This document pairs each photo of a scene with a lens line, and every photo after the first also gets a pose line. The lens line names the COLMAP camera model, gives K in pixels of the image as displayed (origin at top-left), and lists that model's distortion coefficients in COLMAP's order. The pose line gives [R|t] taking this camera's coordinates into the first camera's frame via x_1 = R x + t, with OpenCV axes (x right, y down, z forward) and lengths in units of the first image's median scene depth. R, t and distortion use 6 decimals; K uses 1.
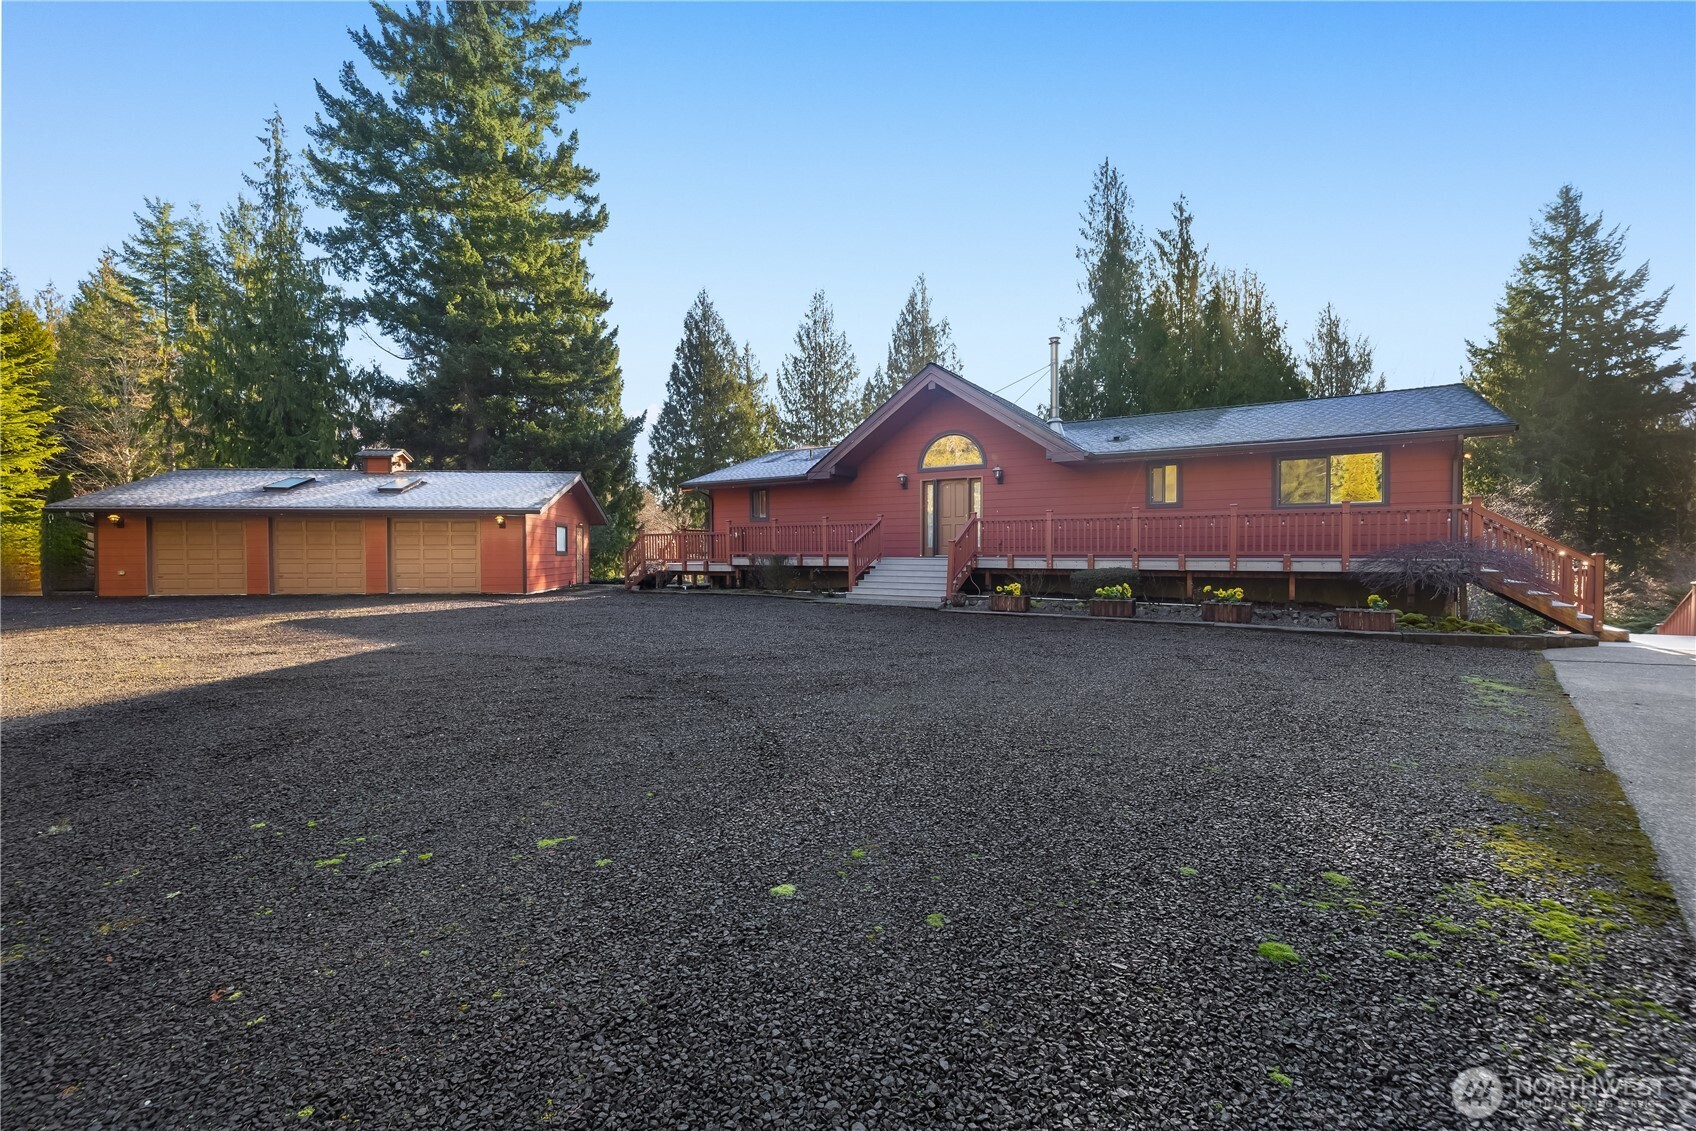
lens RADIAL K [[717.4, 0, 848.0], [0, 717.4, 565.5], [0, 0, 1]] dist [0.002006, 0.000090]
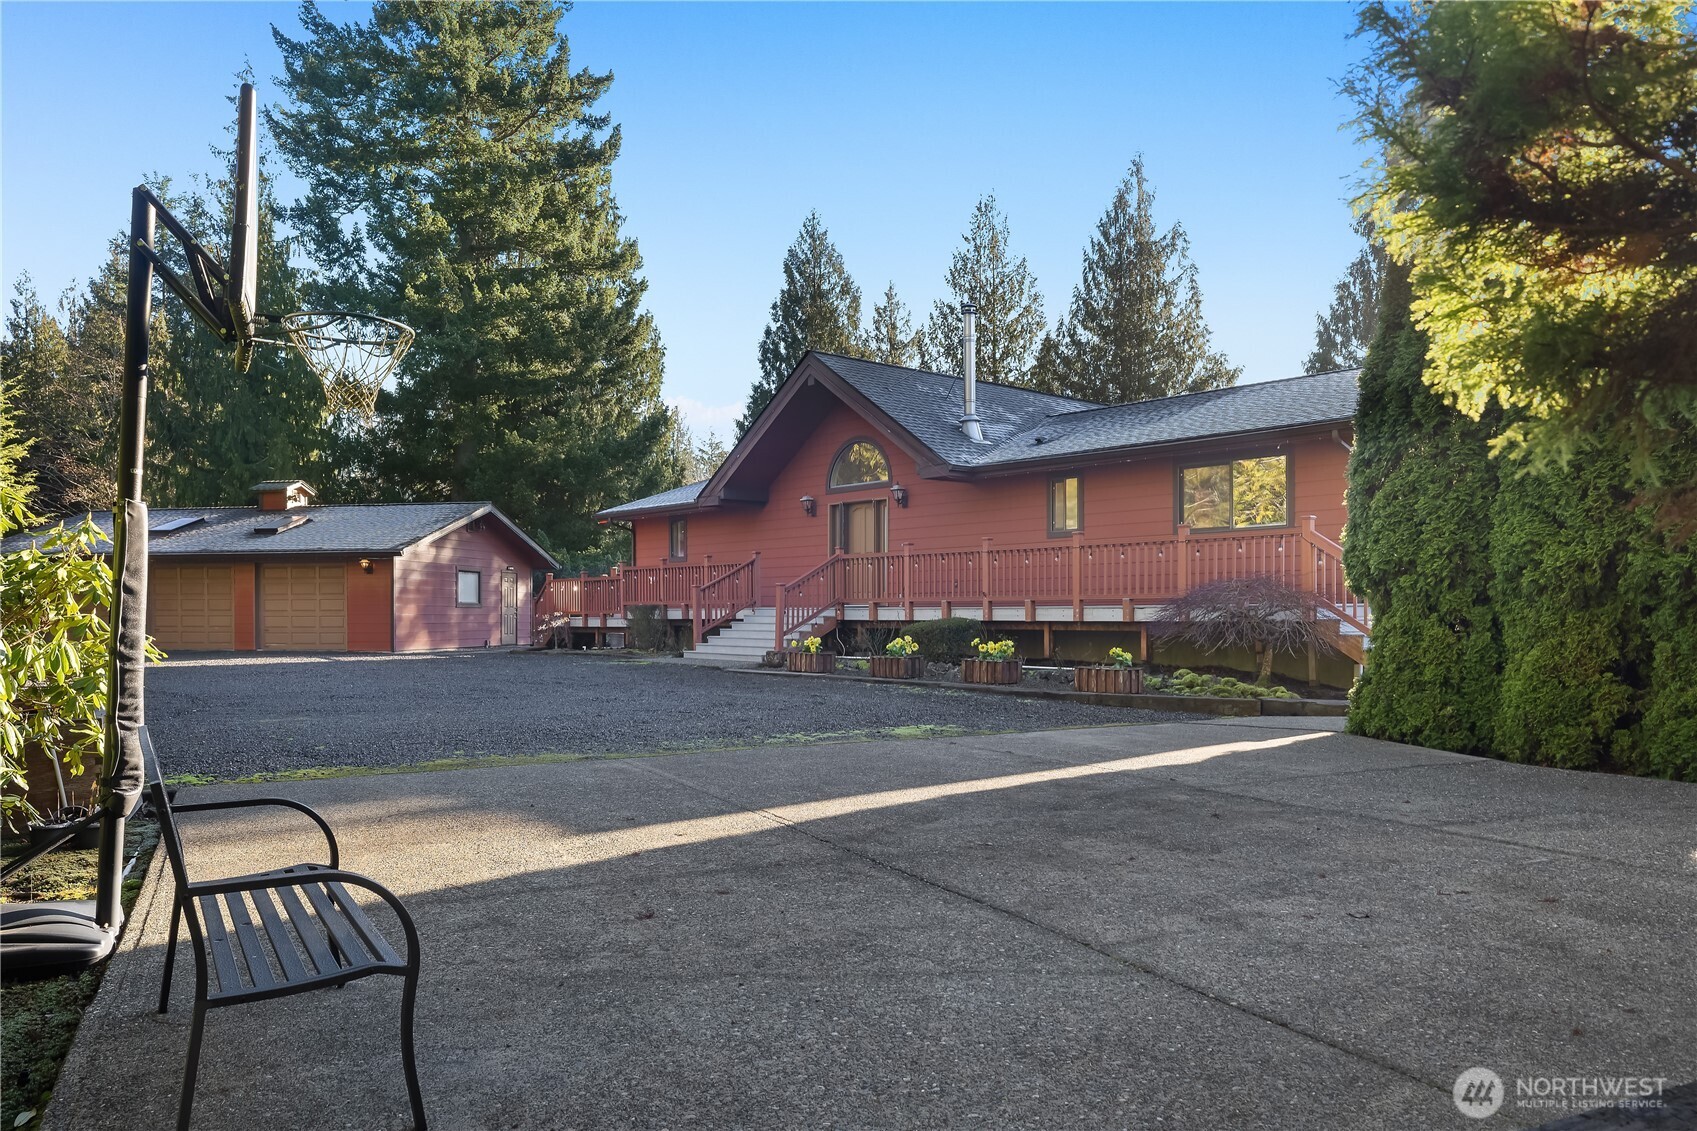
lens RADIAL K [[1212.2, 0, 848.2], [0, 1212.2, 624.8], [0, 0, 1]] dist [-0.003480, -0.001576]
pose [[0.957148, 0.002669, -0.289586, 0.253967], [-0.004887, 0.999964, -0.006936, 0.007920], [0.289557, 0.008053, 0.957127, -0.103243]]
